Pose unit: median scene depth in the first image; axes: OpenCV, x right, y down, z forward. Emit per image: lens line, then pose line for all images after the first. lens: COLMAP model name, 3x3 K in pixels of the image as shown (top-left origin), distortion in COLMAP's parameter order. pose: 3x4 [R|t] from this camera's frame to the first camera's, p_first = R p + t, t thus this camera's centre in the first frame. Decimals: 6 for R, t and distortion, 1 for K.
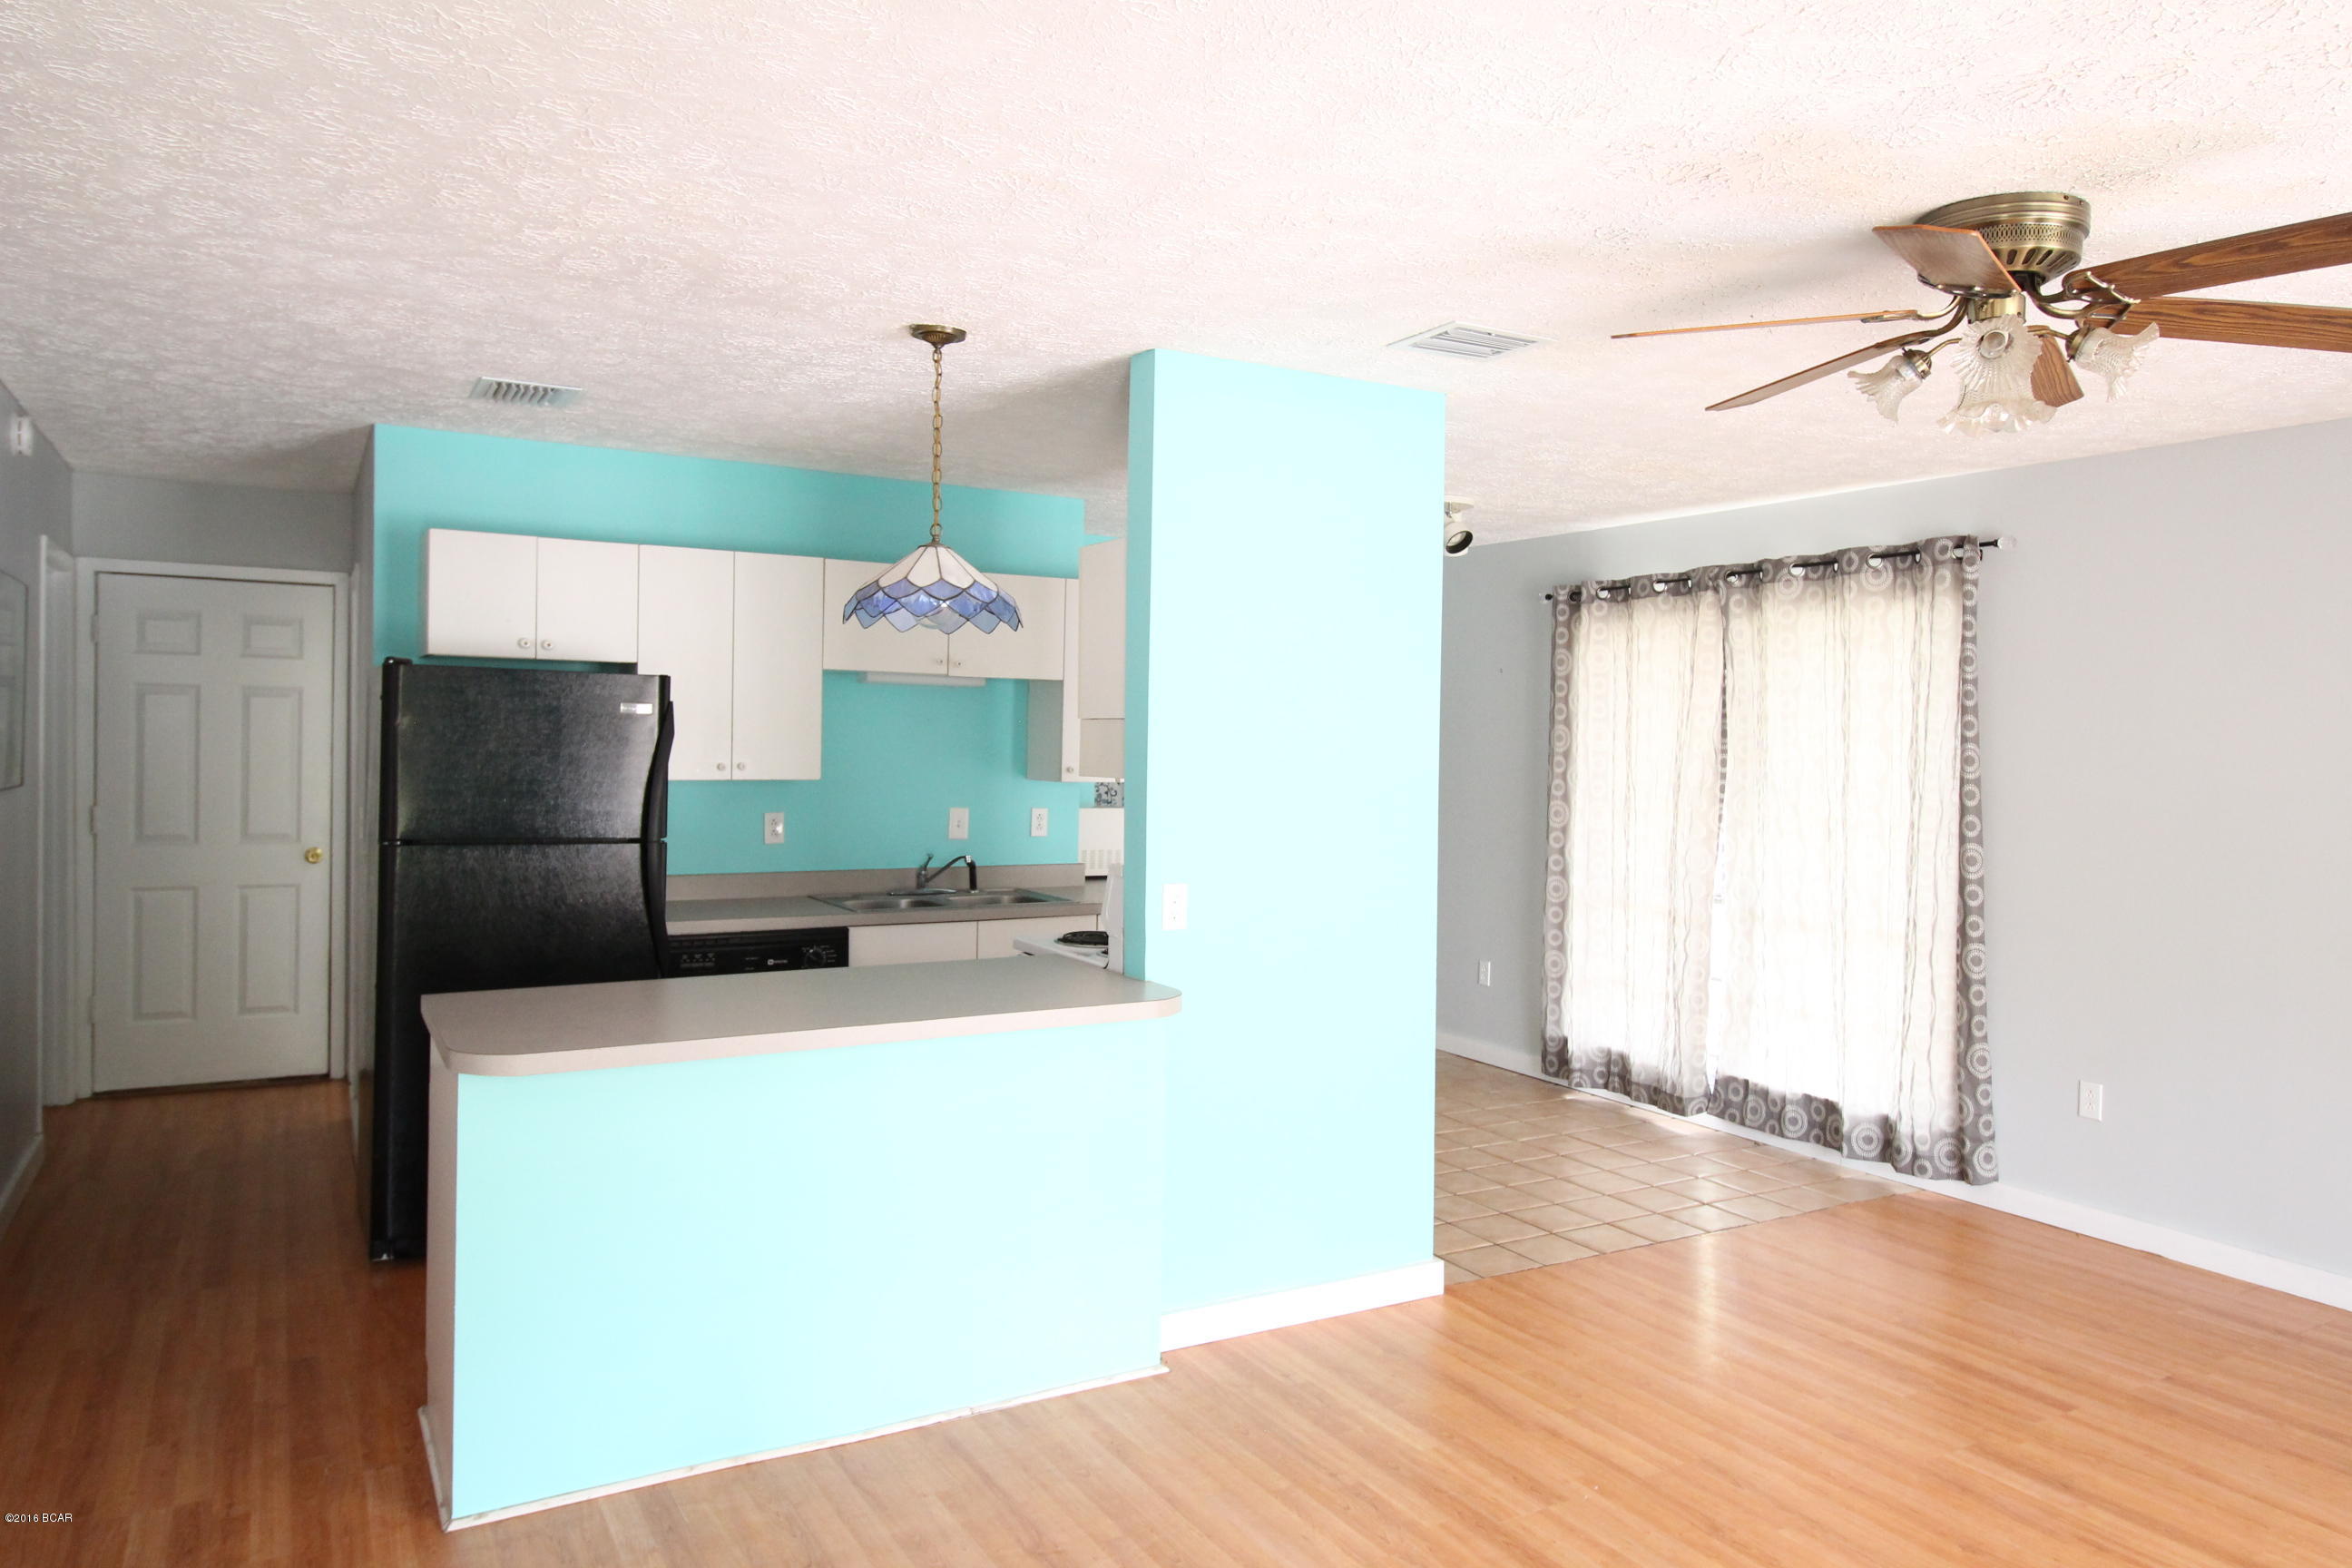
lens RADIAL K [[1556.9, 0, 1192.3], [0, 1556.9, 767.0], [0, 0, 1]] dist [0.007206, -0.007141]
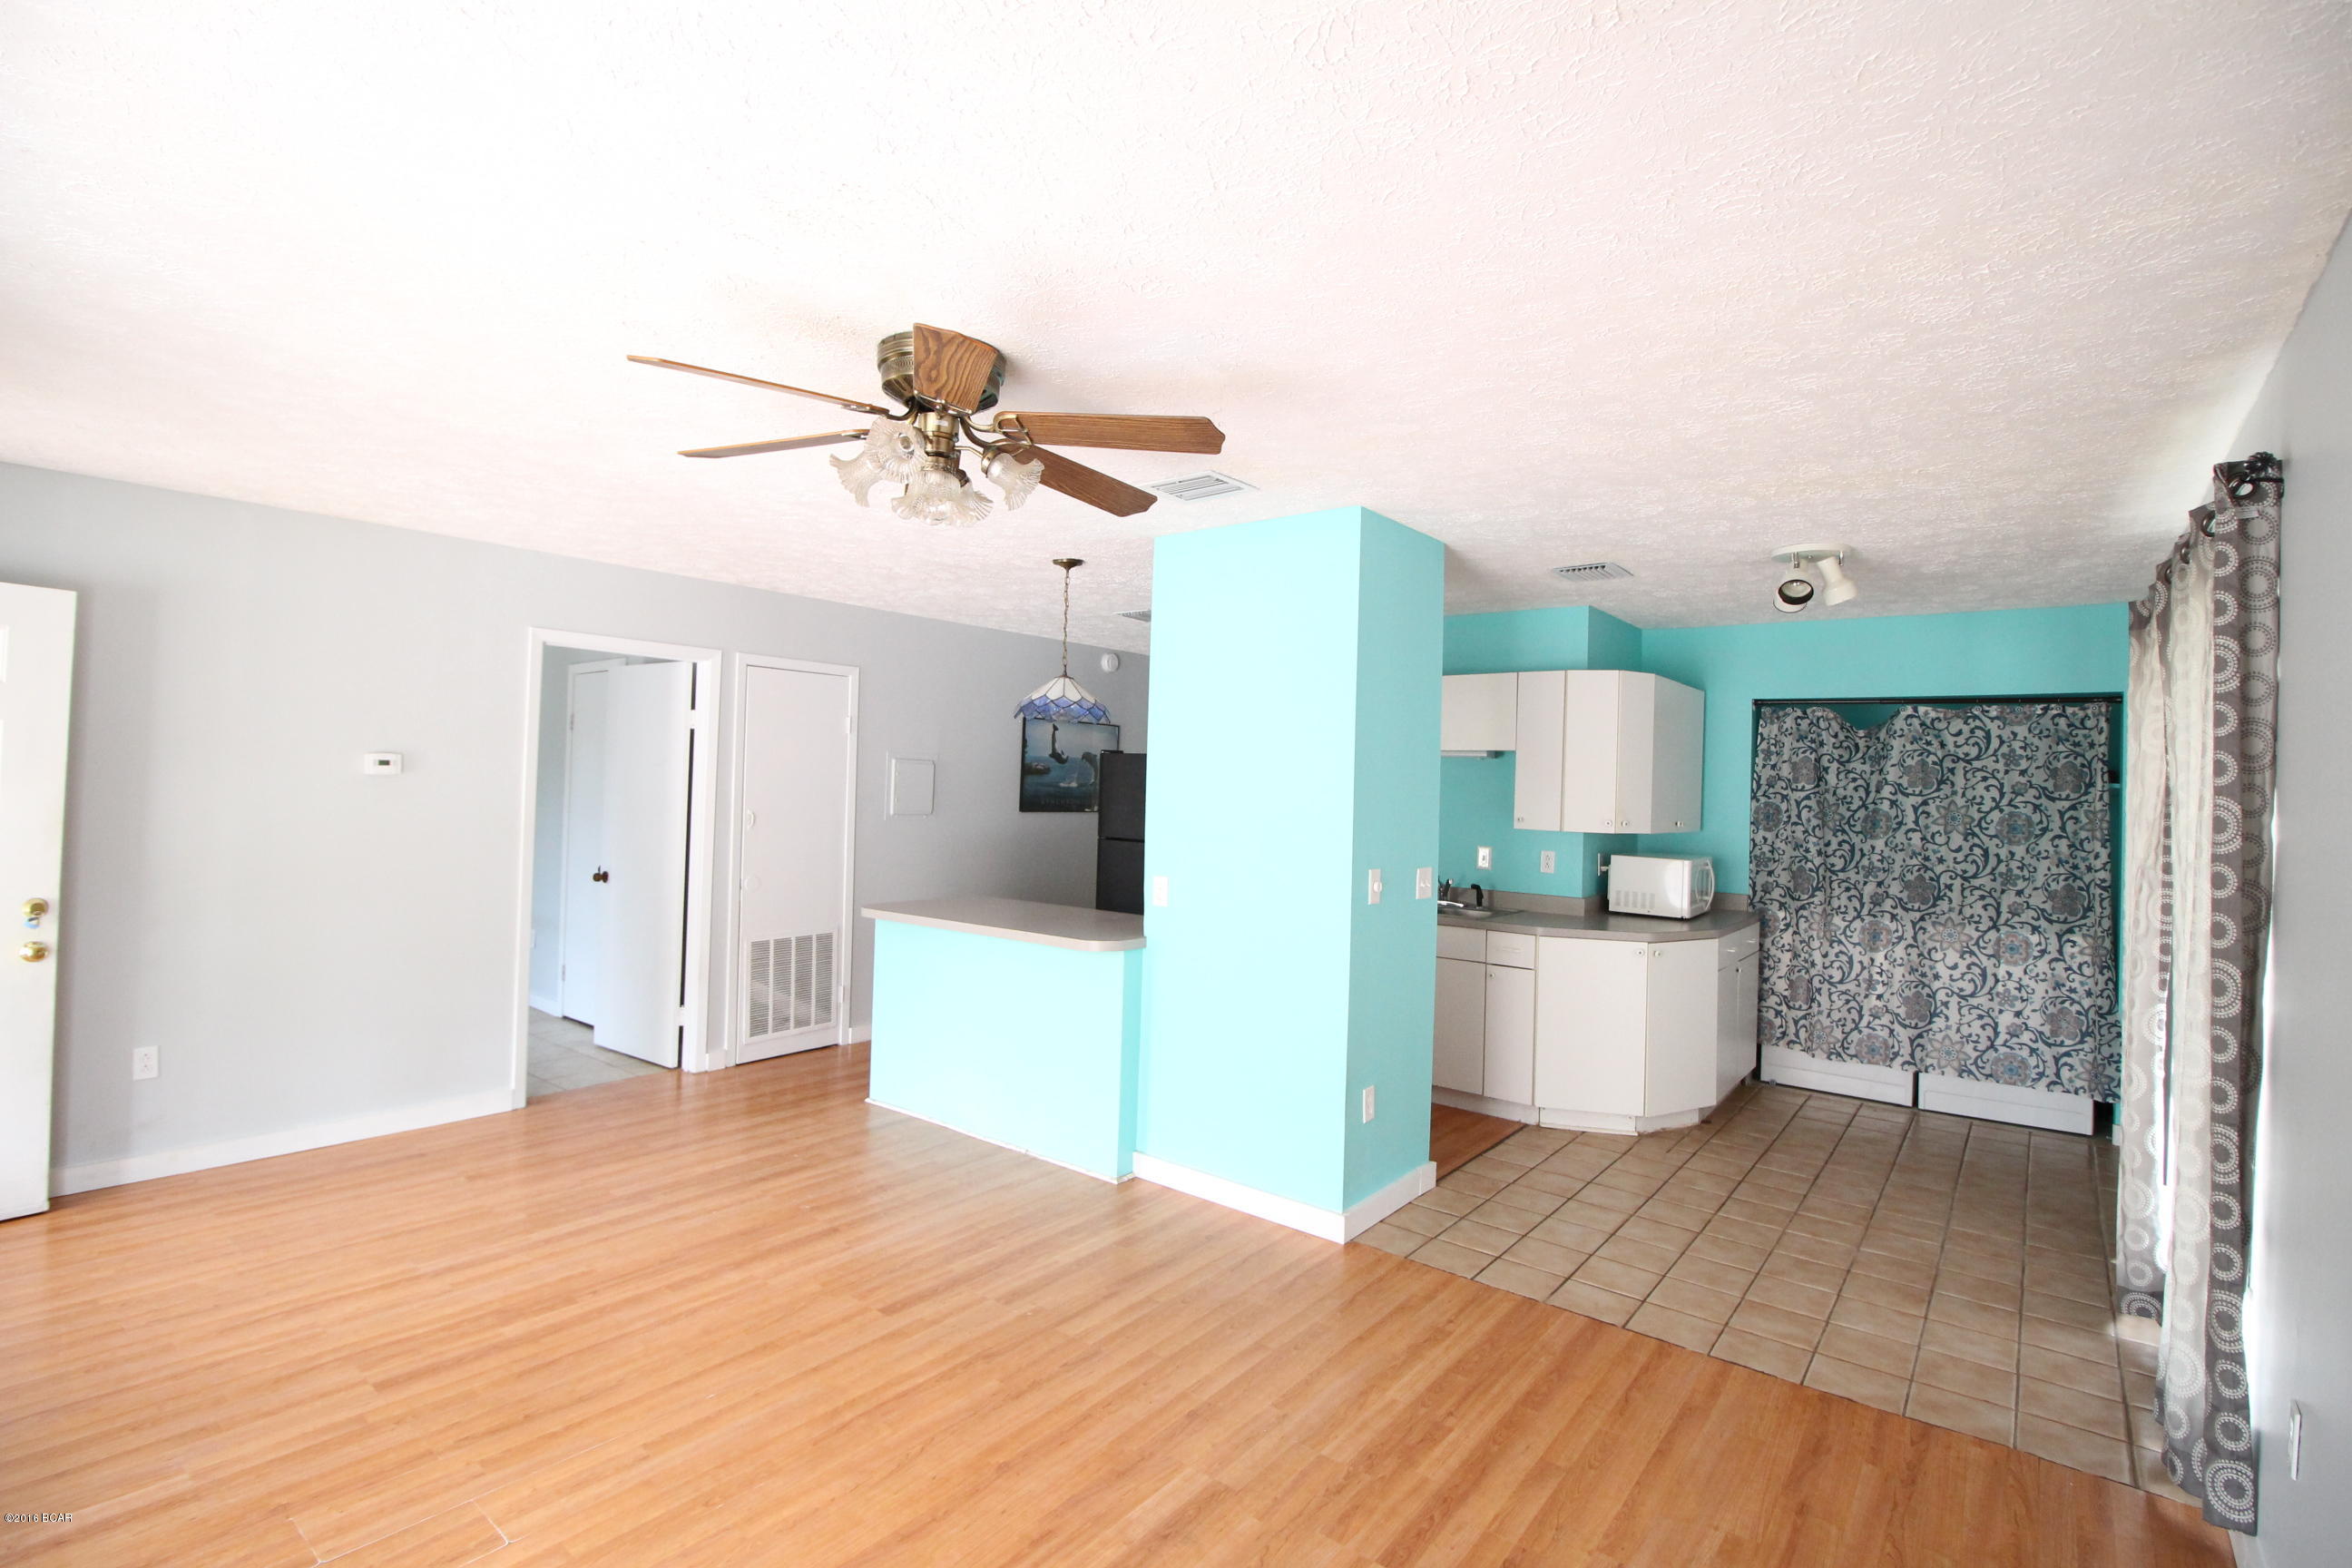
lens RADIAL K [[1095.1, 0, 1191.2], [0, 1095.1, 779.4], [0, 0, 1]] dist [-0.014782, -0.004770]
pose [[0.365057, -0.013535, -0.930887, 0.874652], [-0.041537, 0.998662, -0.030809, 0.009823], [0.930058, 0.049913, 0.364006, 0.545137]]
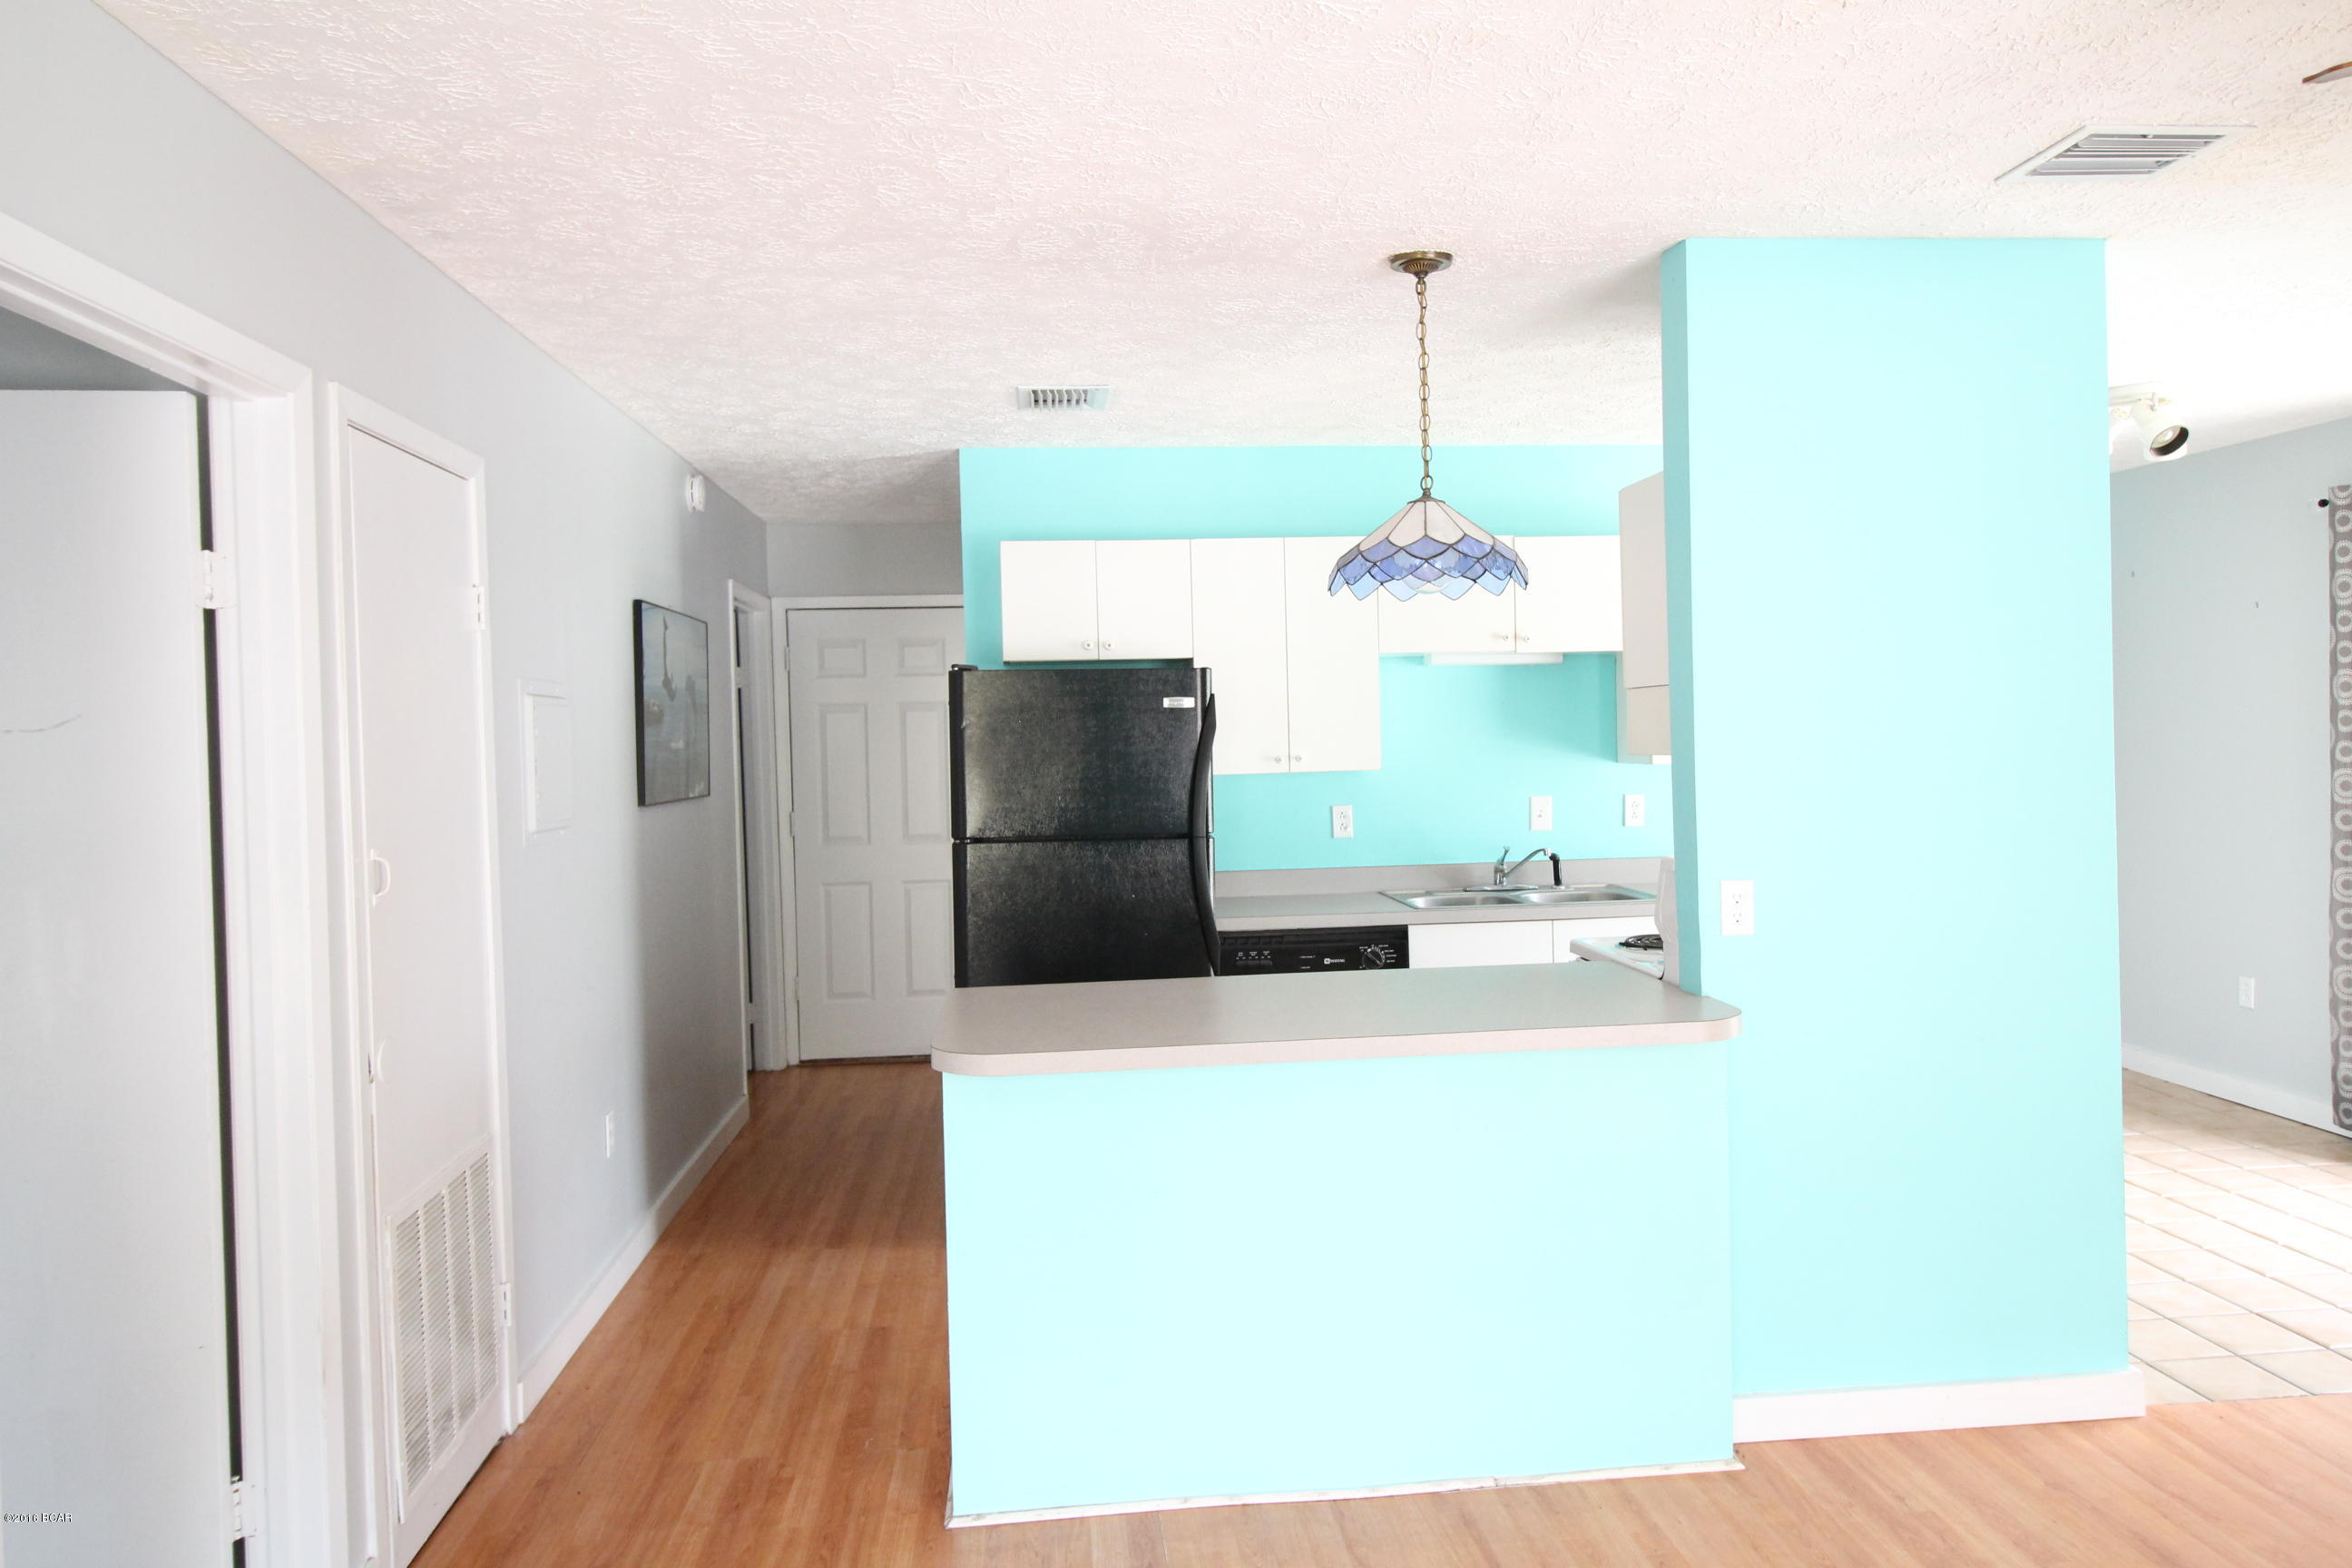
lens RADIAL K [[1556.9, 0, 1182.8], [0, 1556.9, 766.9], [0, 0, 1]] dist [0.007206, -0.007141]
pose [[0.905627, -0.031386, -0.422911, 0.064614], [0.033192, 0.999444, -0.003094, 0.006451], [0.422773, -0.011235, 0.906166, 0.107023]]
